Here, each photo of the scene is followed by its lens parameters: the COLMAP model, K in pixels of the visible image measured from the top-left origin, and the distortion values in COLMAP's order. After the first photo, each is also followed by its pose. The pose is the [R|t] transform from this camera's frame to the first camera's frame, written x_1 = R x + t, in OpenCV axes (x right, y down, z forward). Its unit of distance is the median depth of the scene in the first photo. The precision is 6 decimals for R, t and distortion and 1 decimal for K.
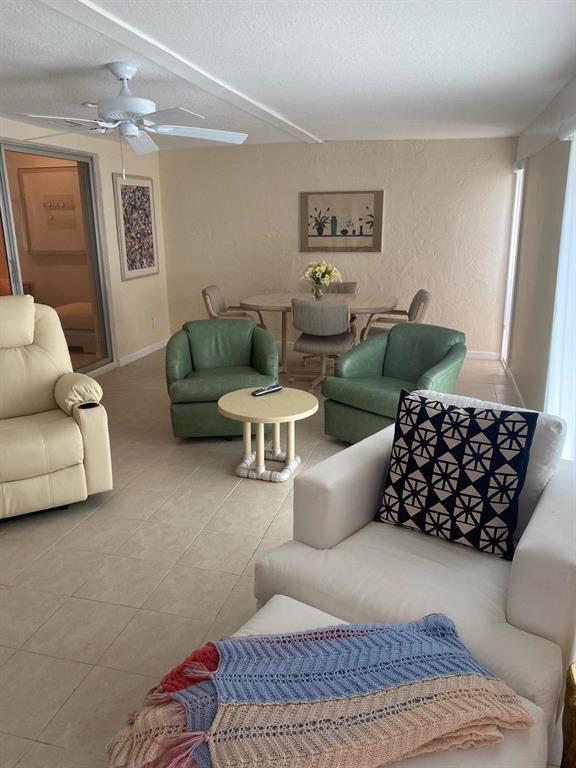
lens RADIAL K [[580.9, 0, 290.5], [0, 580.9, 385.3], [0, 0, 1]] dist [0.033623, -0.019460]
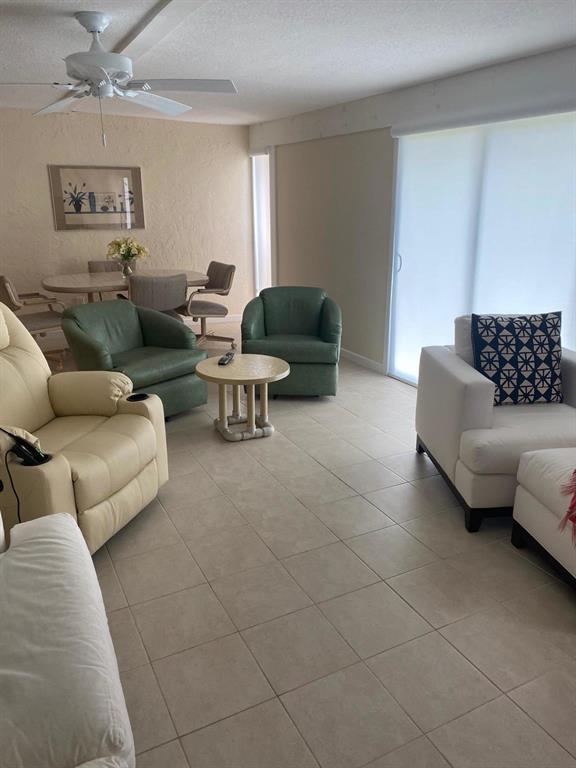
lens RADIAL K [[580.9, 0, 295.4], [0, 580.9, 383.9], [0, 0, 1]] dist [0.033623, -0.019460]
pose [[0.737538, -0.199003, 0.645318, -0.395096], [0.180740, 0.978903, 0.095304, -0.014457], [-0.650669, 0.046345, 0.757946, 0.077425]]
